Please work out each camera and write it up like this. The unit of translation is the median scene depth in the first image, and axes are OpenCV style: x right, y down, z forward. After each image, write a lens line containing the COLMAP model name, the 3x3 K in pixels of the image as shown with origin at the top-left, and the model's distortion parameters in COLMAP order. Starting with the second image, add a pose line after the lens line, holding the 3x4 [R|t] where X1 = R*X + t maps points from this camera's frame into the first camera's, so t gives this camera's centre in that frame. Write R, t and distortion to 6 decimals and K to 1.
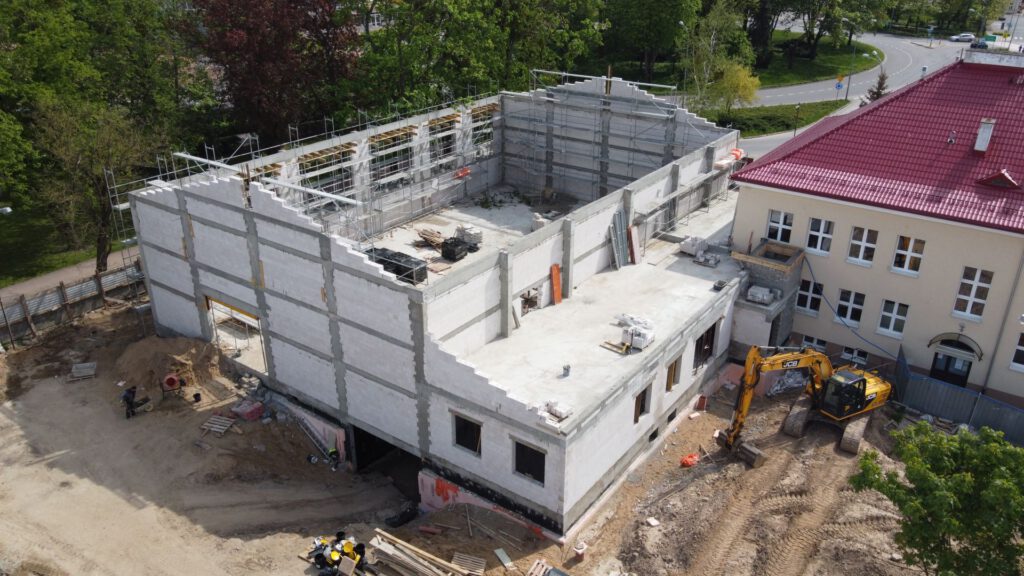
lens RADIAL K [[787.8, 0, 519.7], [0, 787.8, 287.1], [0, 0, 1]] dist [-0.006814, 0.048635]
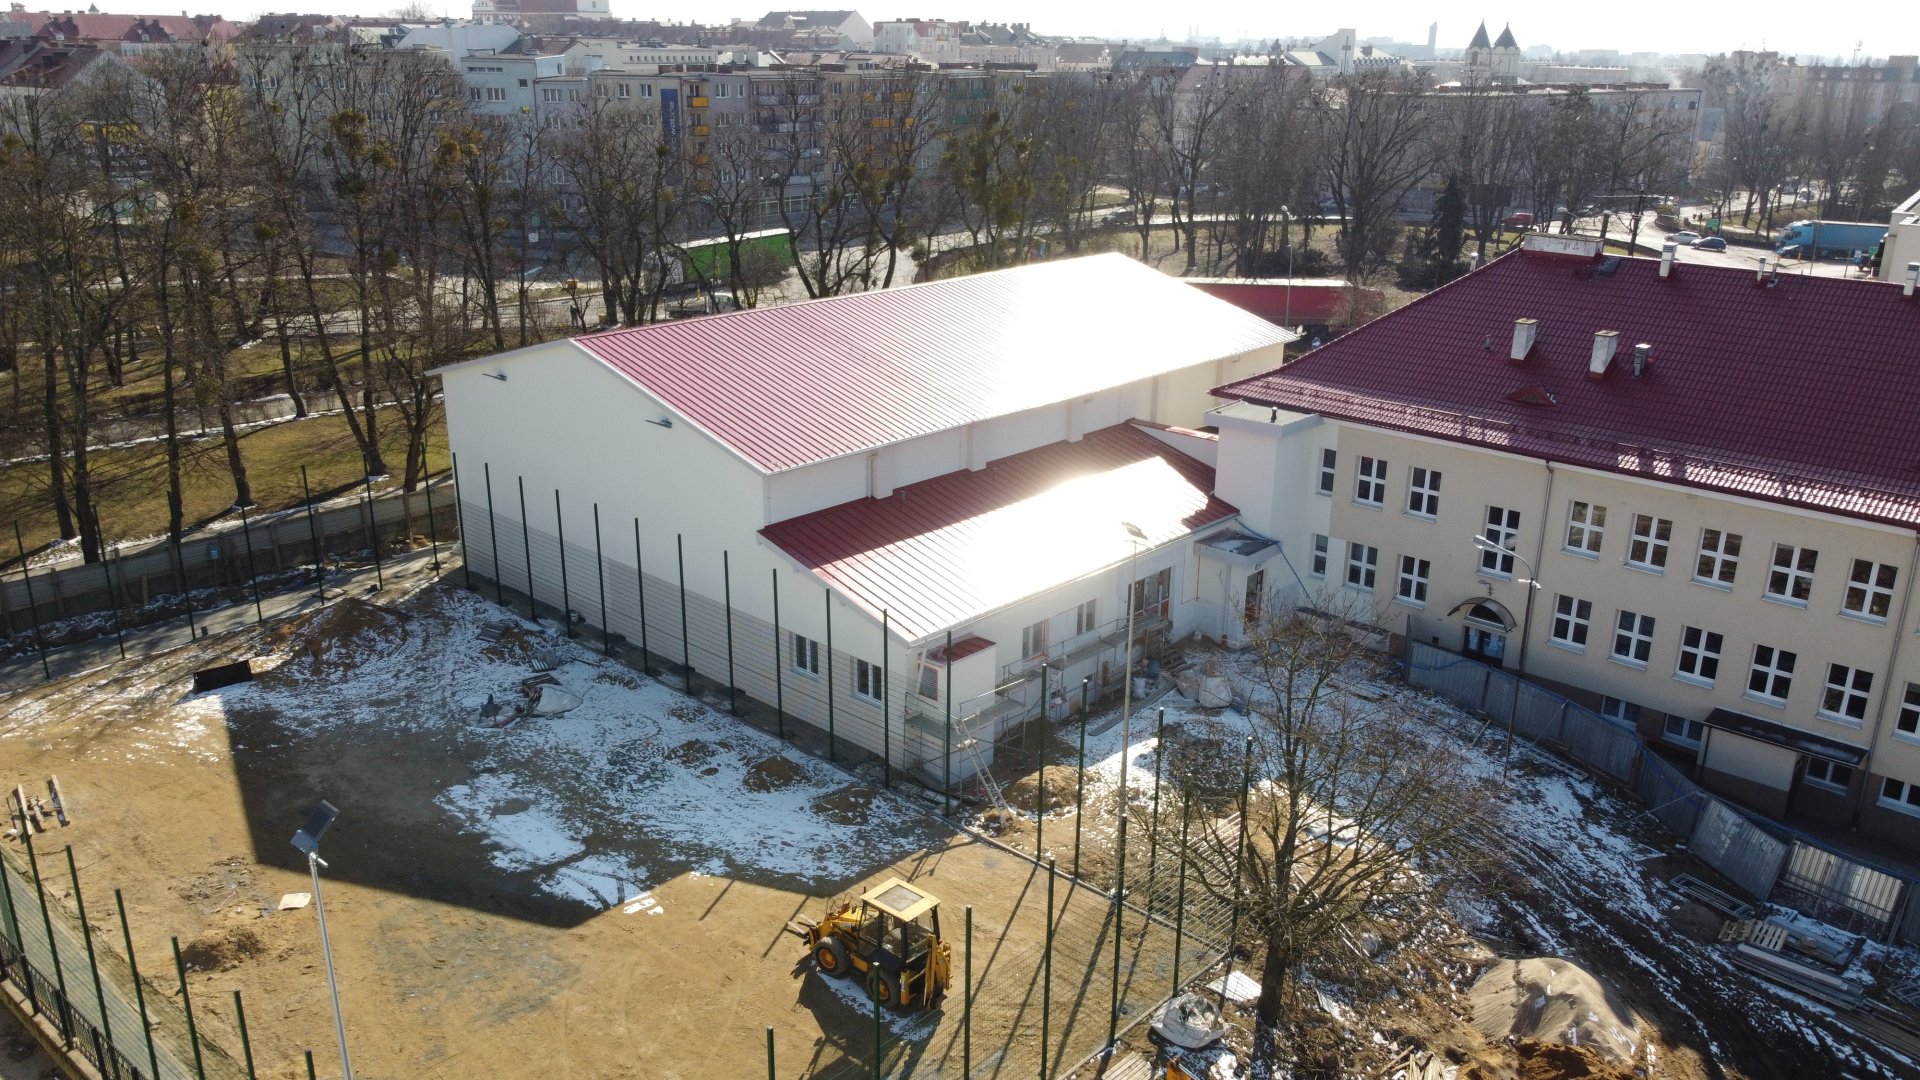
lens RADIAL K [[1477.1, 0, 974.5], [0, 1477.1, 538.4], [0, 0, 1]] dist [-0.006814, 0.048635]
pose [[0.992892, 0.038641, -0.112571, 0.231141], [-0.049693, 0.994035, -0.097083, 0.163105], [0.108148, 0.101987, 0.988890, -0.442719]]
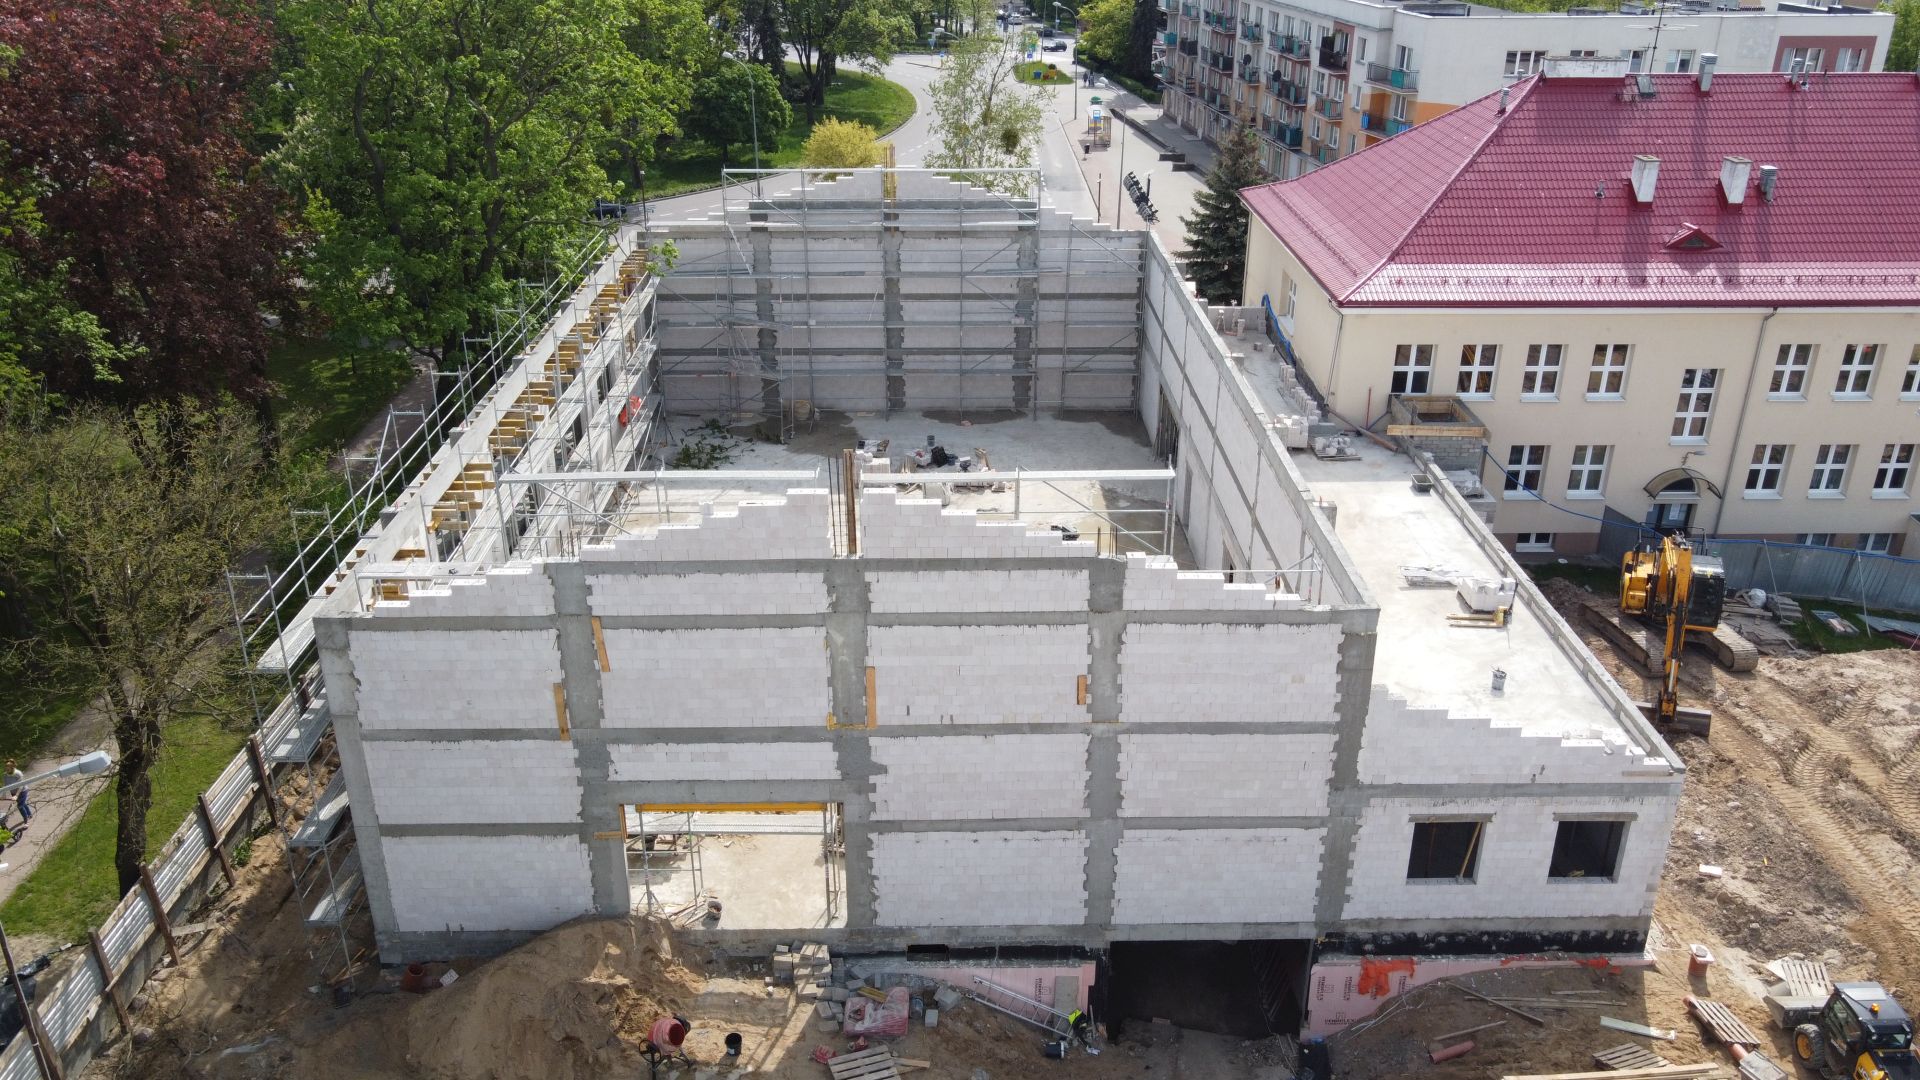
lens RADIAL K [[1477.1, 0, 974.5], [0, 1477.1, 538.4], [0, 0, 1]] dist [-0.006814, 0.048635]
pose [[0.798820, -0.253873, 0.545377, -0.652912], [0.254074, 0.964142, 0.076662, -0.137473], [-0.545283, 0.077327, 0.834678, 0.271336]]
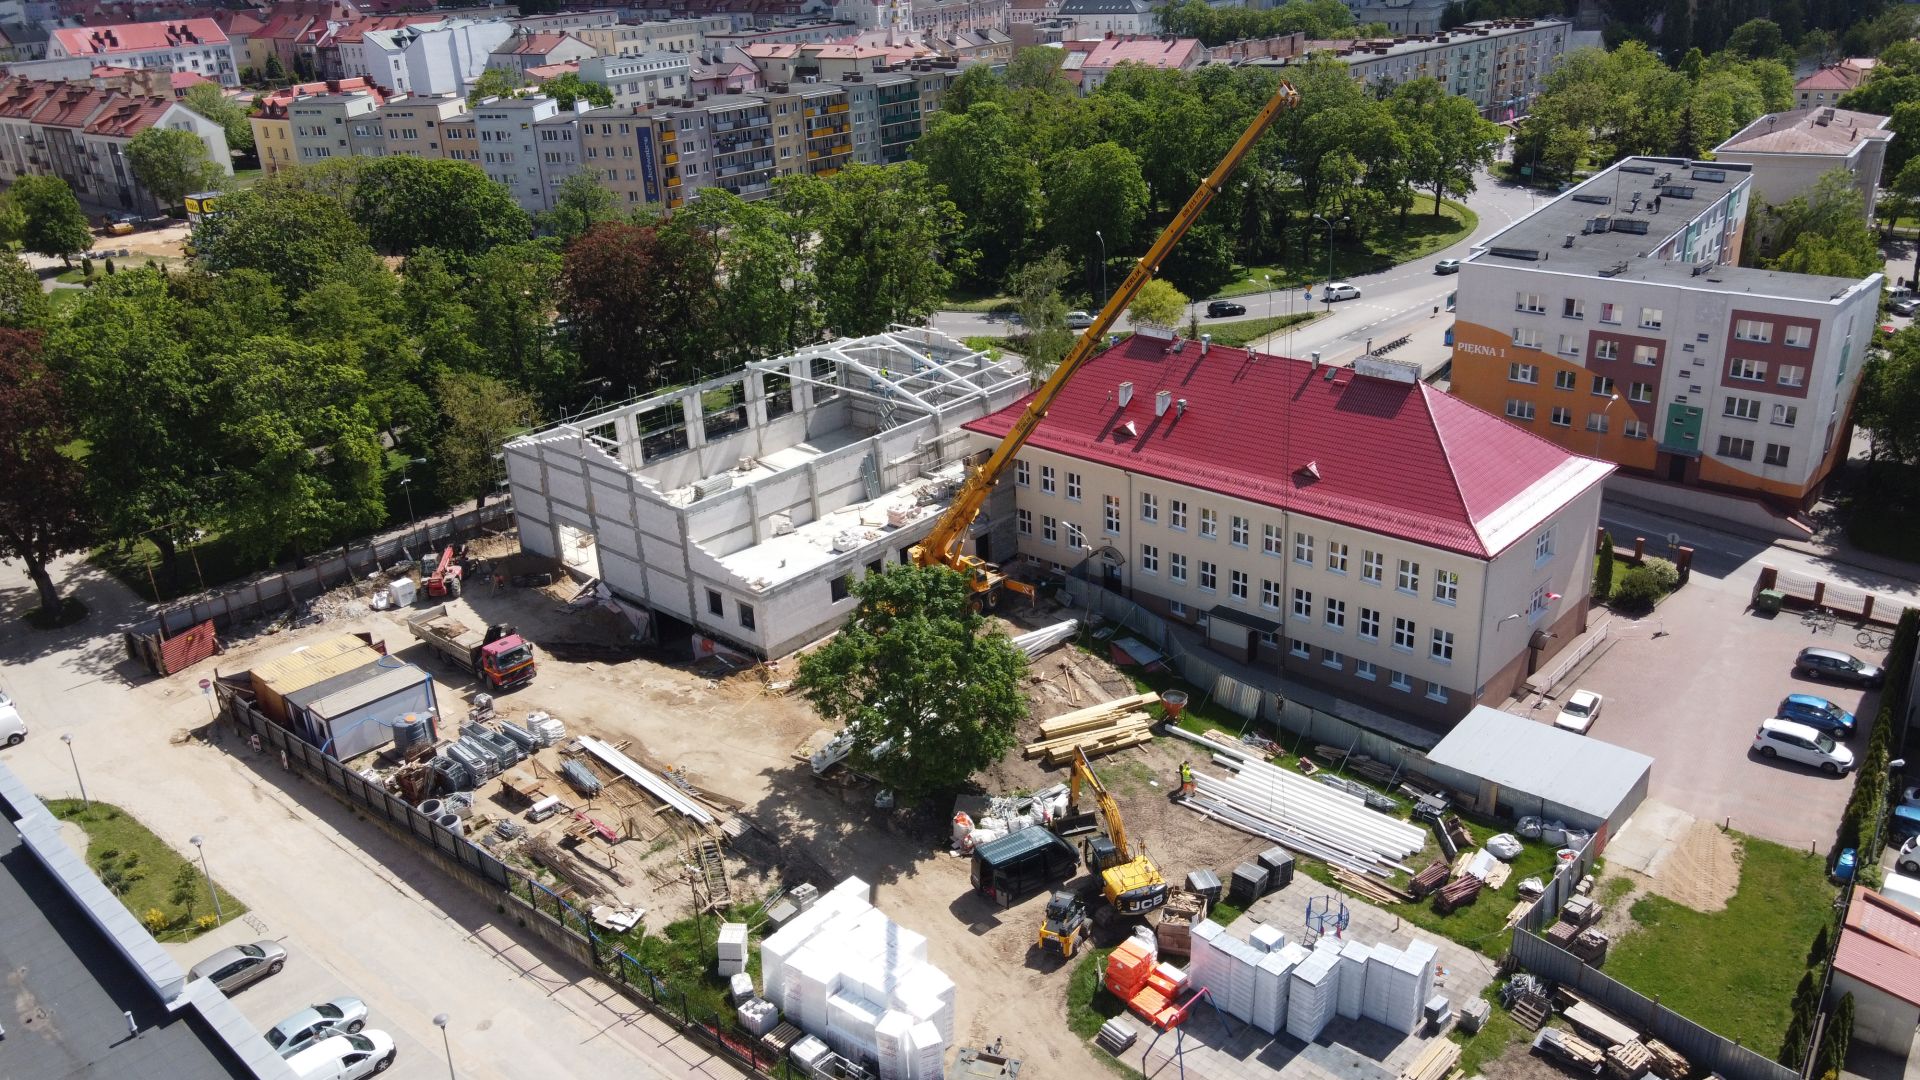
lens RADIAL K [[1425.2, 0, 934.7], [0, 1425.2, 541.2], [0, 0, 1]] dist [-0.001827, 0.112510]
pose [[0.989707, -0.003226, -0.143074, 0.610936], [-0.001316, 0.999498, -0.031642, 0.124738], [0.143104, 0.031504, 0.989206, -1.366835]]
